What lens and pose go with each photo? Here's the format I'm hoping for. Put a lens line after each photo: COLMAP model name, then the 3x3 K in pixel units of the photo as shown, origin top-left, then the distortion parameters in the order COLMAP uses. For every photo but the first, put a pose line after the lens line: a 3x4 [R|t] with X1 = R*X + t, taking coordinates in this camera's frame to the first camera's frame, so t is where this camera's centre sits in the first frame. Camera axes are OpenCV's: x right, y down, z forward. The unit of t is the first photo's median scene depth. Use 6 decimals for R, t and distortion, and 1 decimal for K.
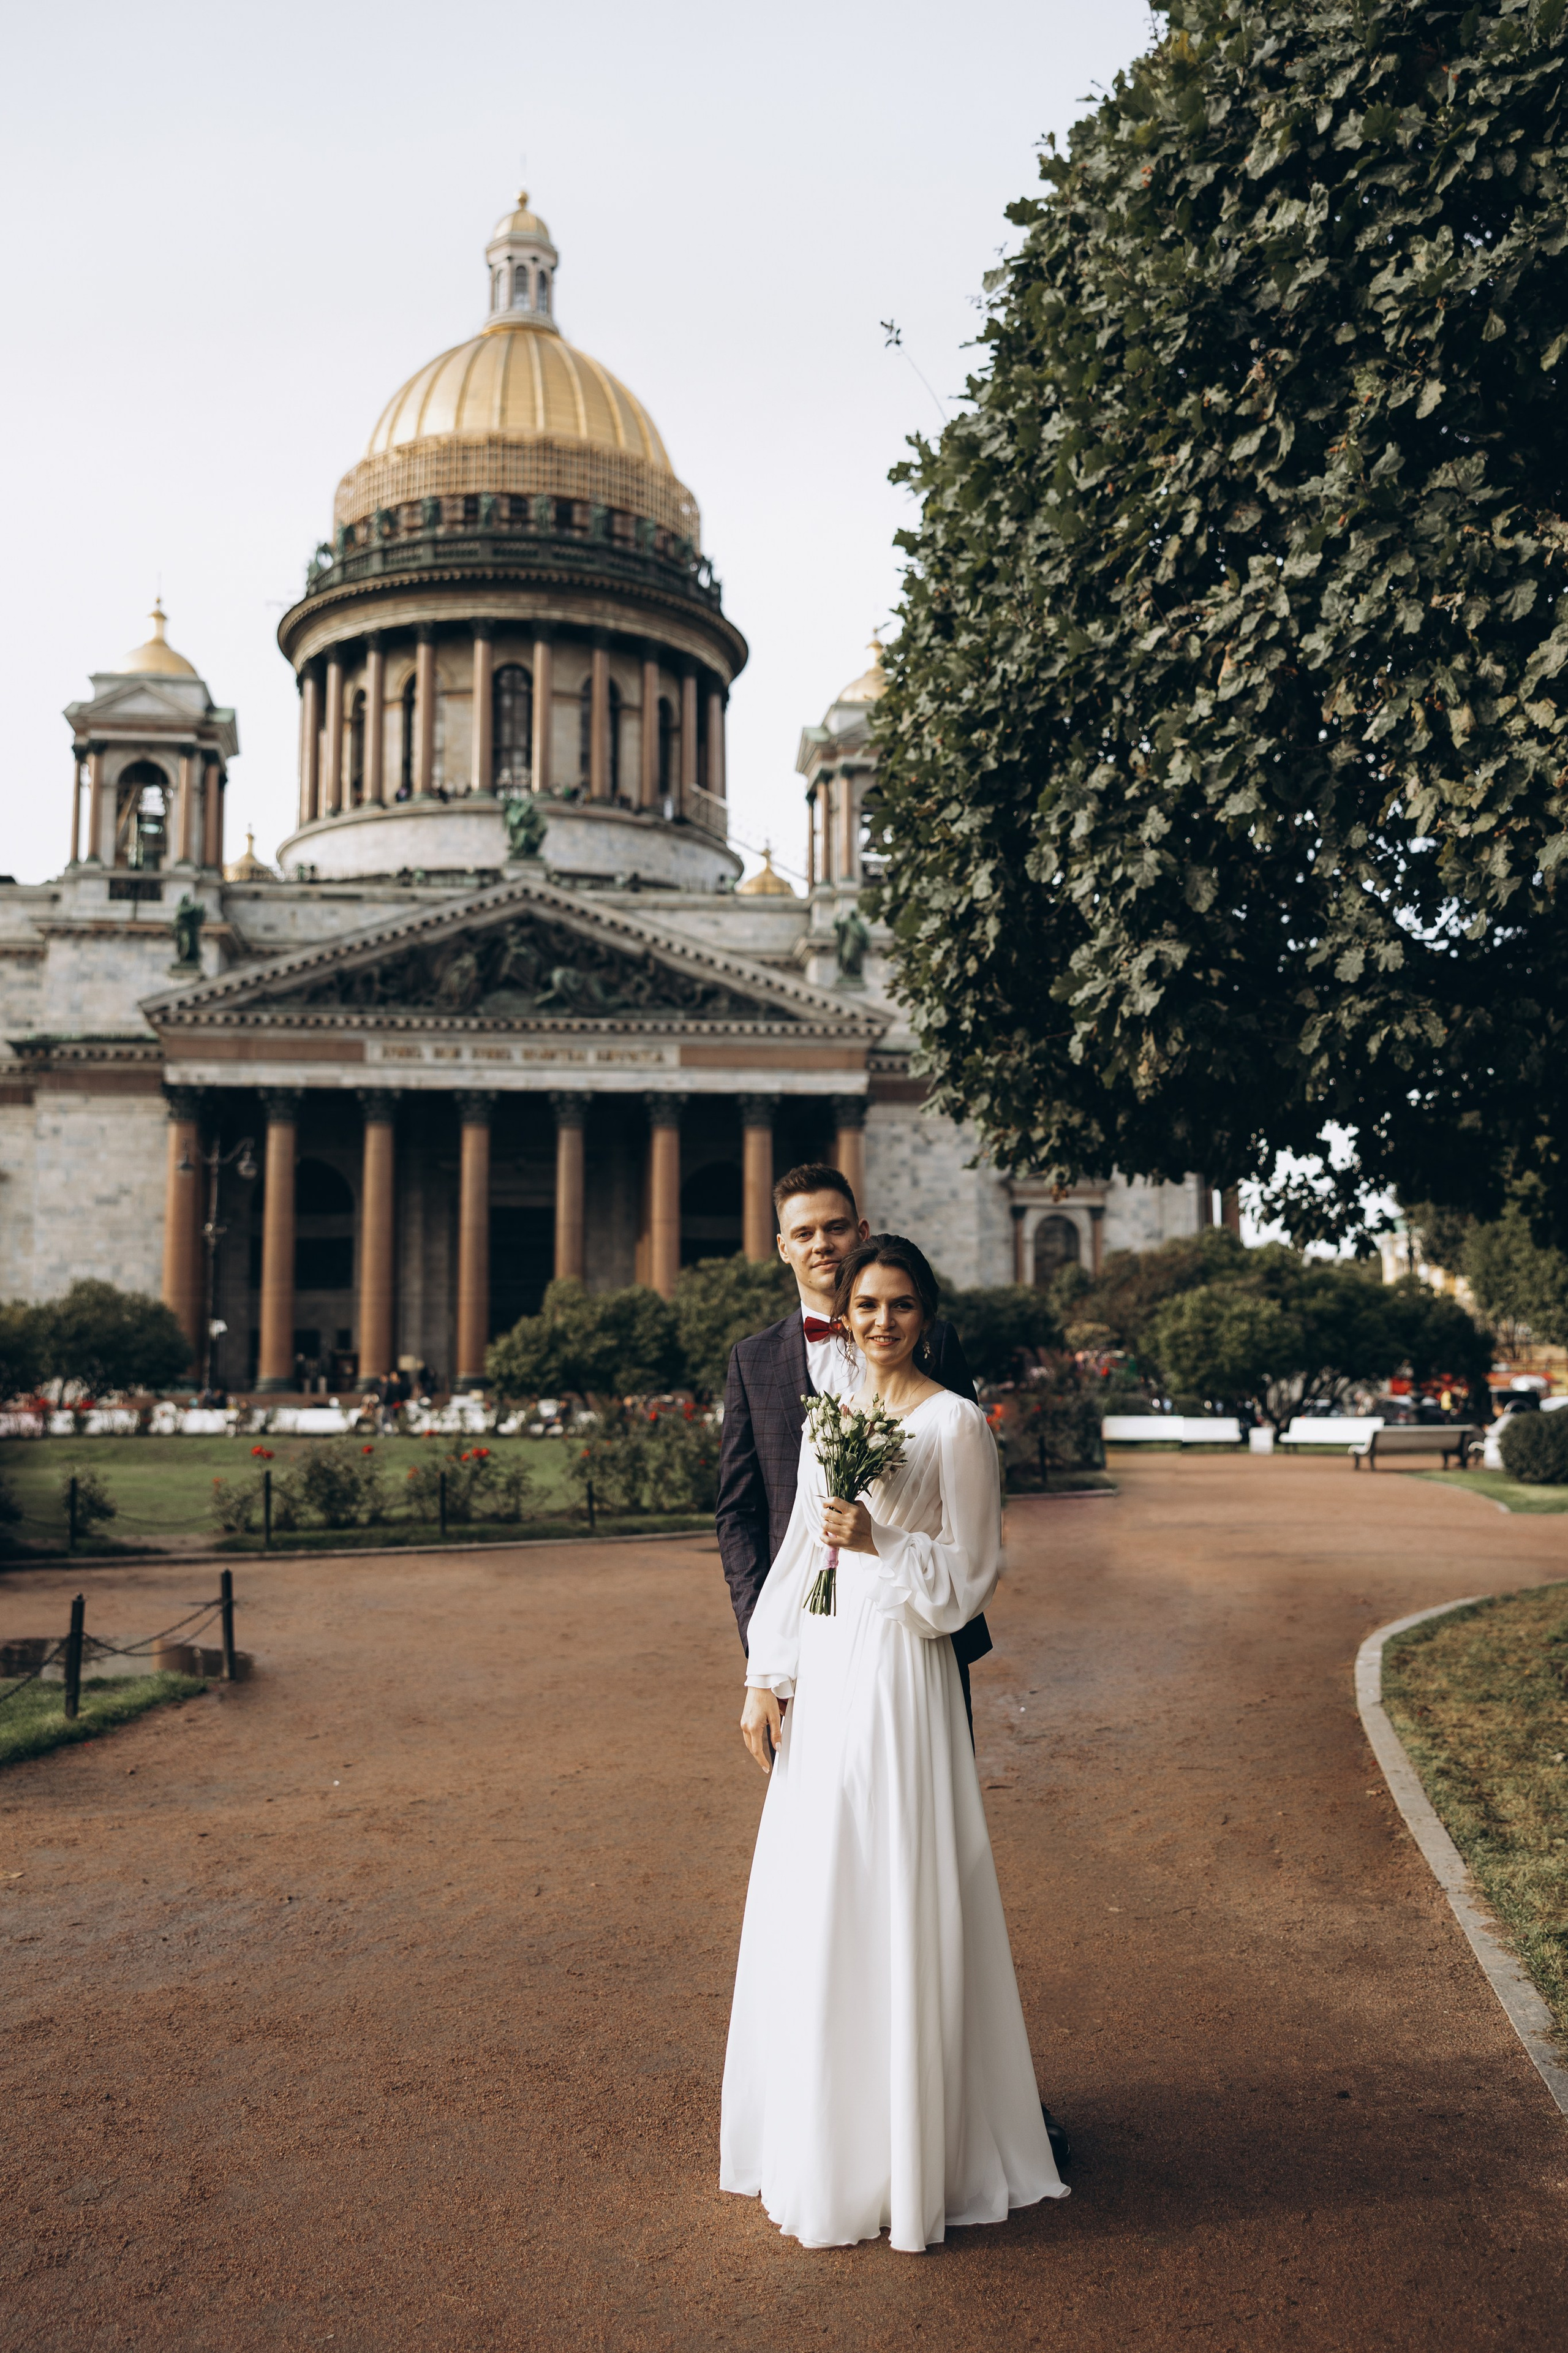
lens RADIAL K [[2146.3, 0, 781.2], [0, 2146.3, 1144.5], [0, 0, 1]] dist [-0.006386, 0.010075]
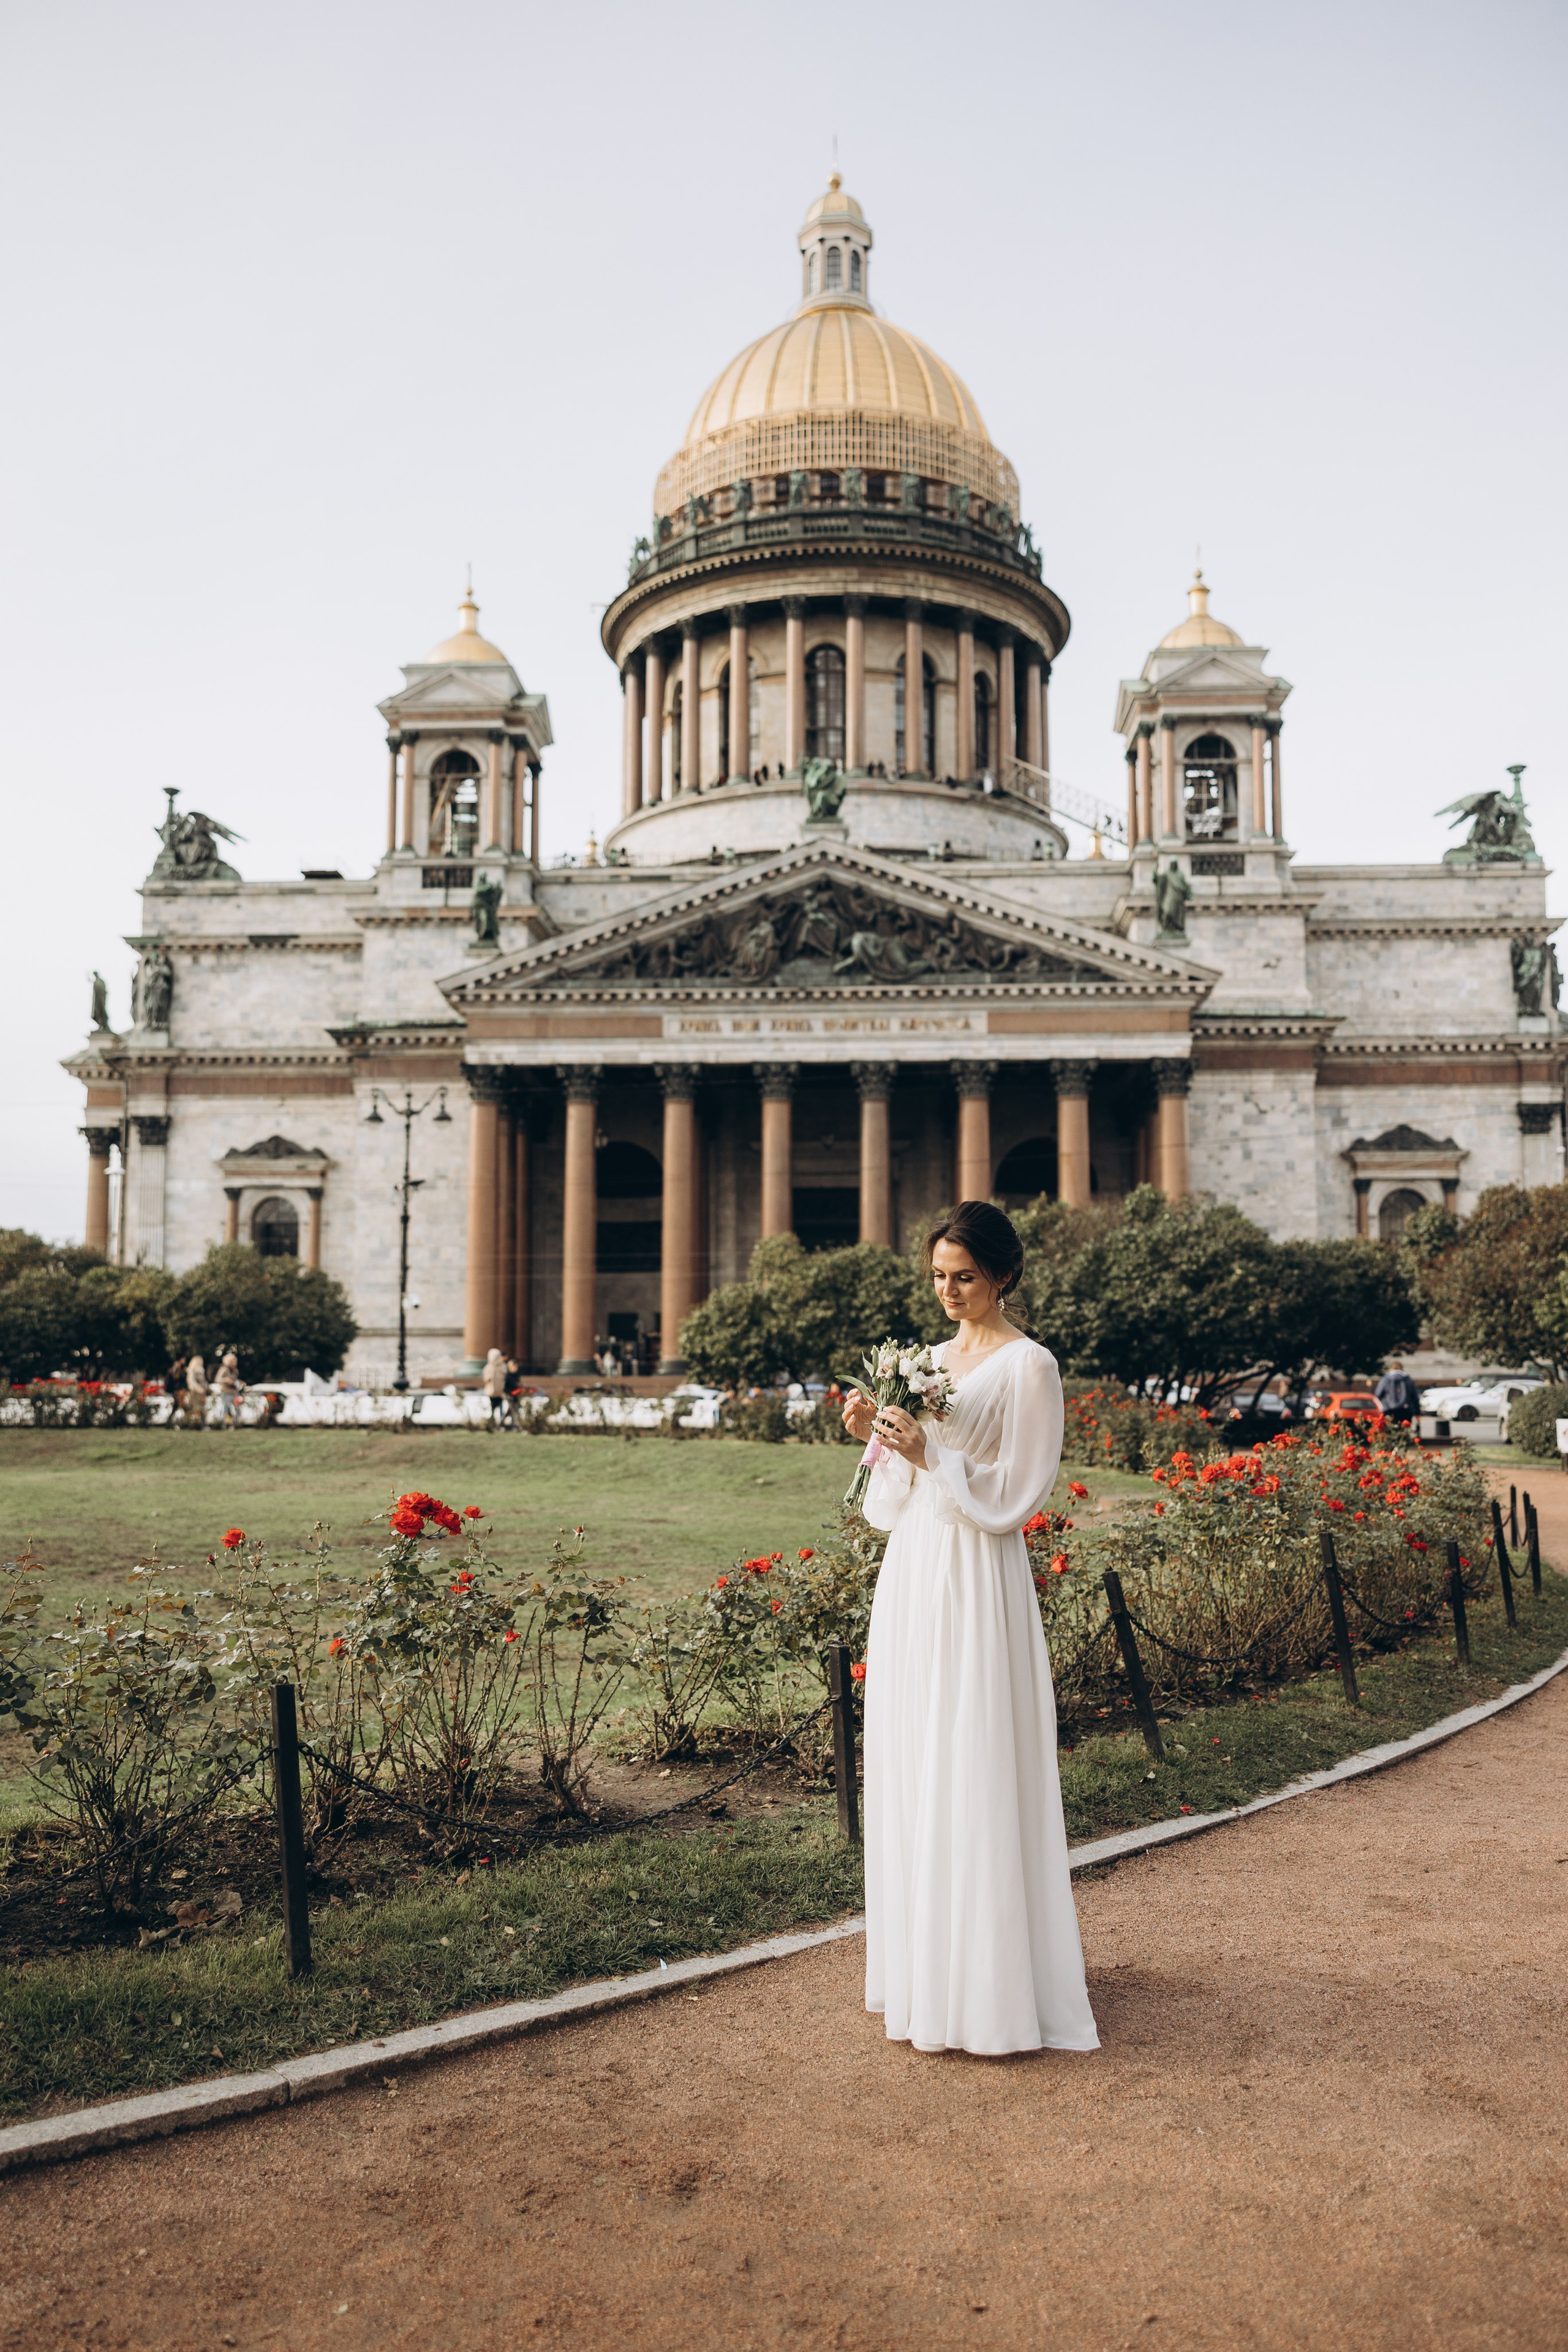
lens RADIAL K [[1928.7, 0, 777.9], [0, 1928.7, 1194.2], [0, 0, 1]] dist [0.010095, 0.011690]
pose [[0.982805, -0.014225, -0.184099, 0.016189], [0.018072, 0.999652, 0.019236, 0.015556], [0.183761, -0.022232, 0.982720, 0.135155]]
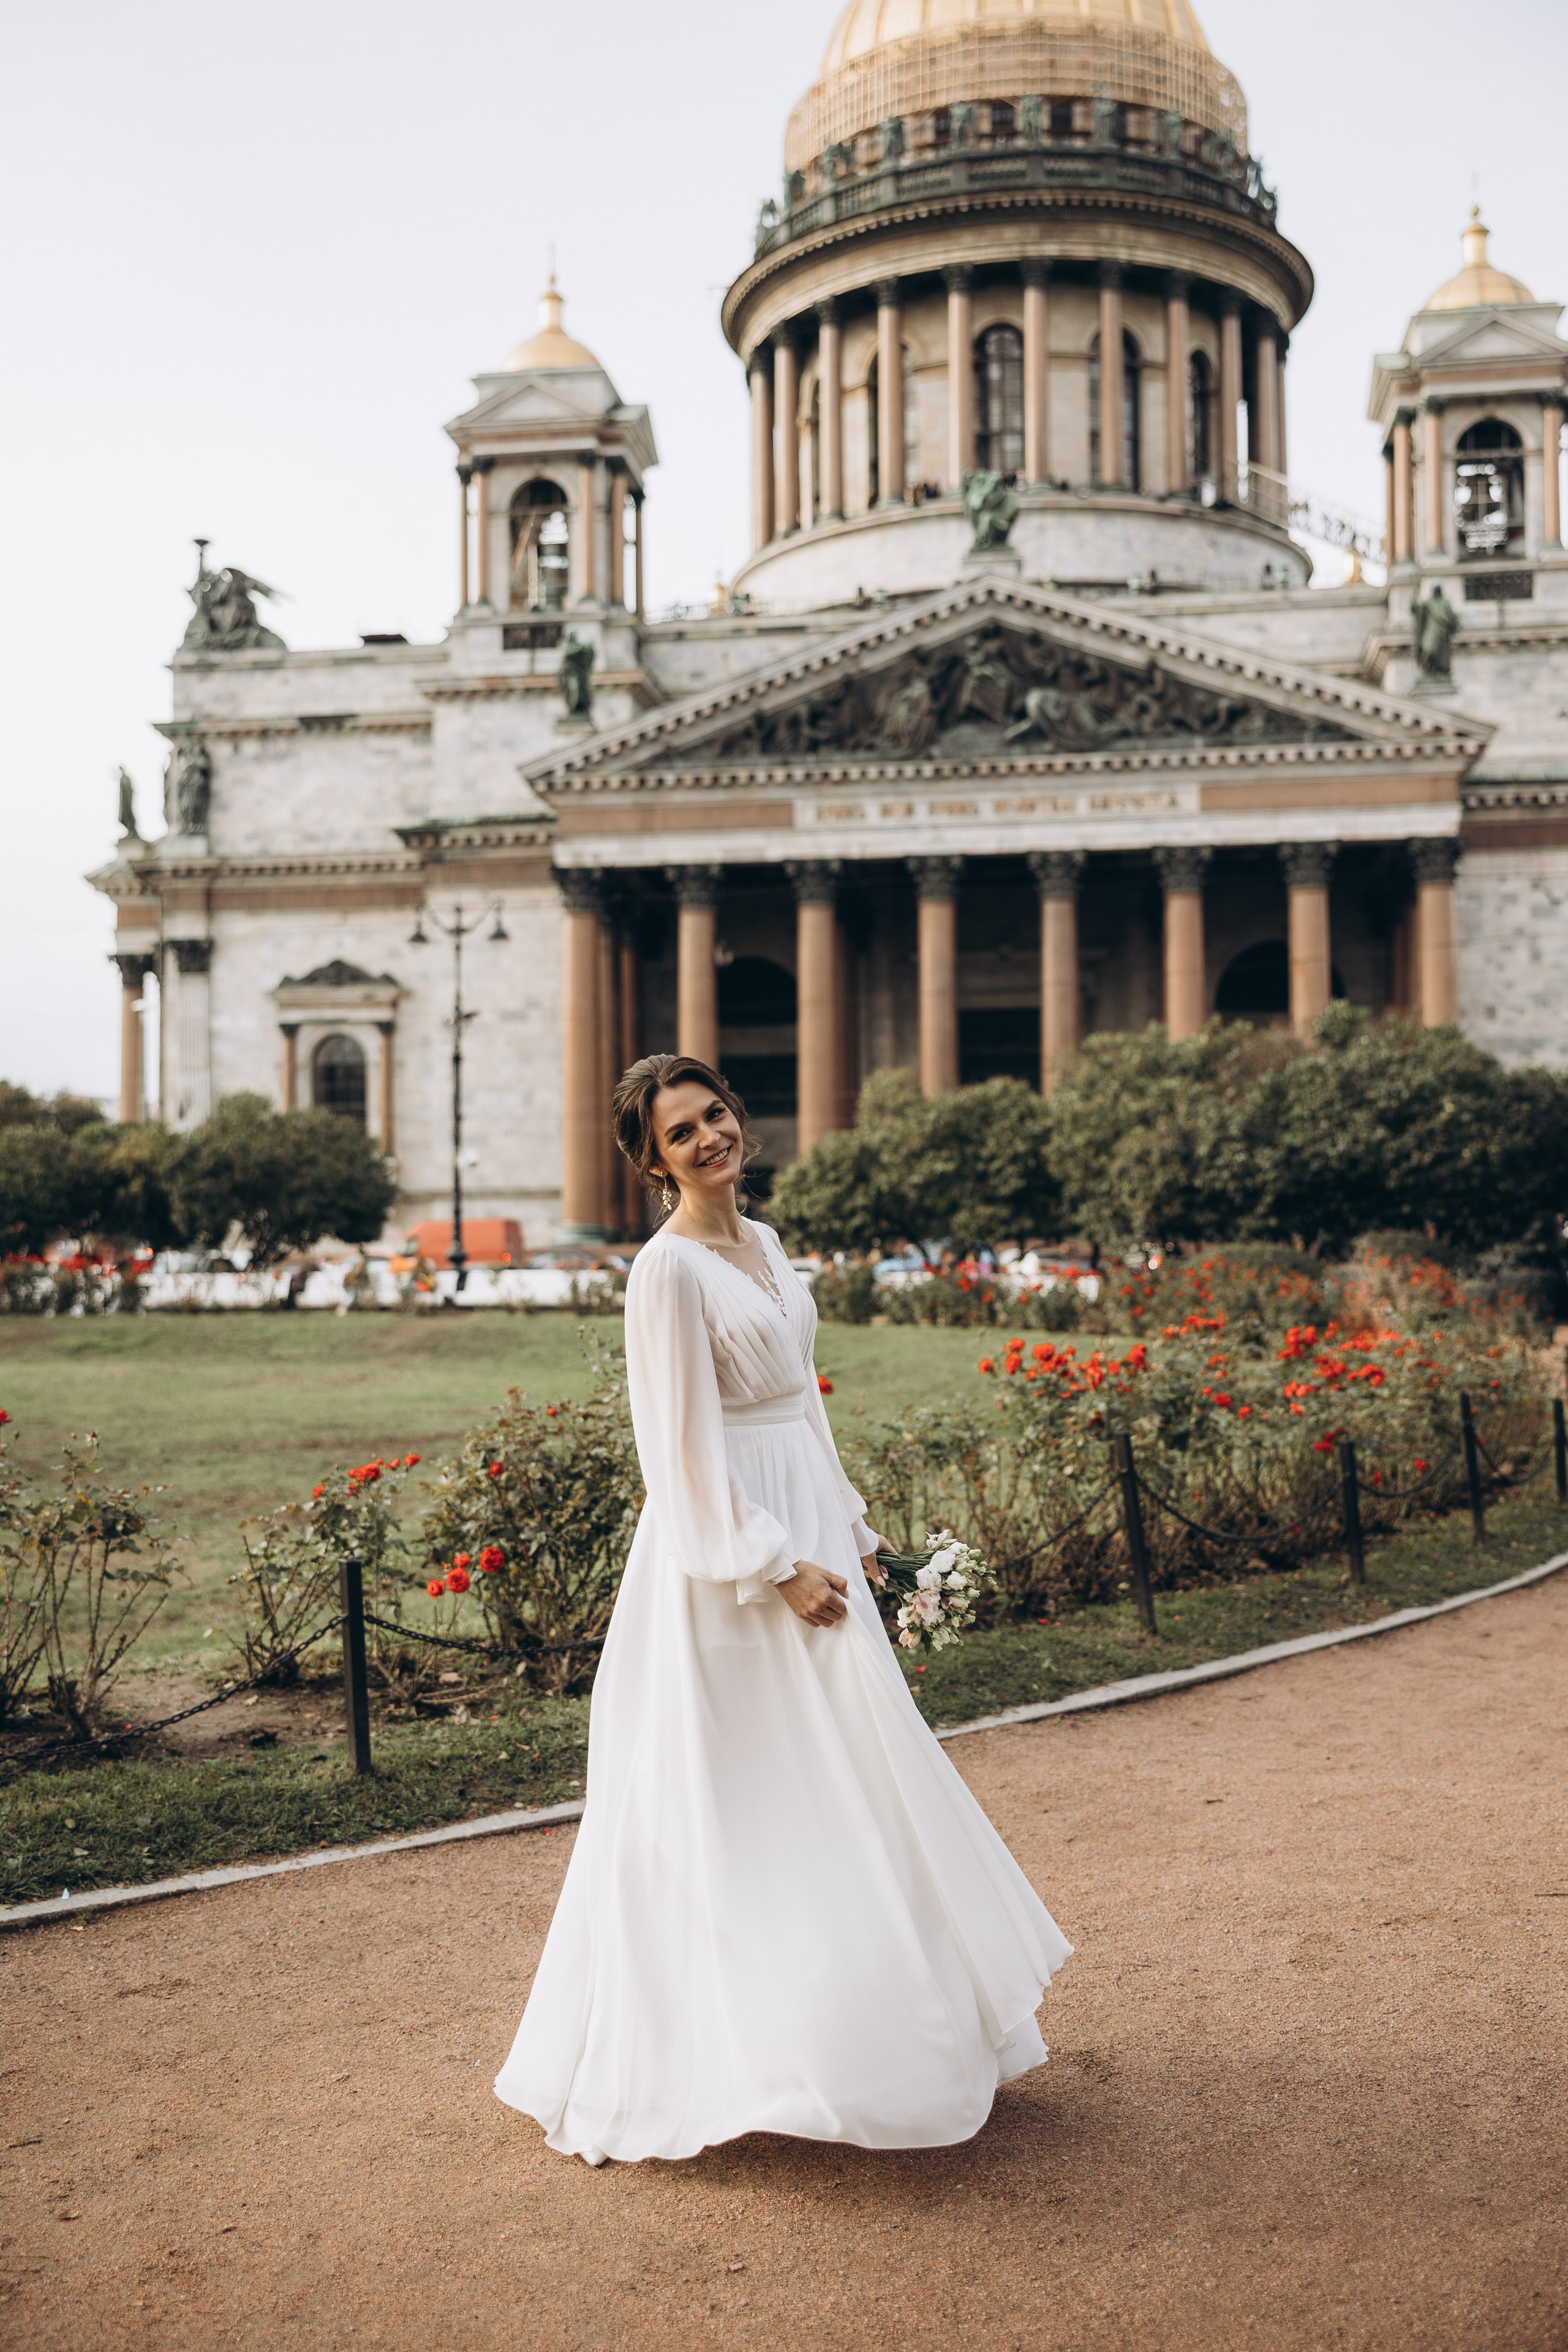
lens RADIAL K [[2375.4, 0, 769.6], [0, 2375.4, 1155.9], [0, 0, 1]] dist [0.010963, 0.006699]
pose [[0.962552, -0.017568, -0.270527, 0.029282], [0.039147, 0.996446, 0.074579, 0.015152], [0.268255, -0.082377, 0.959819, 0.134406]]
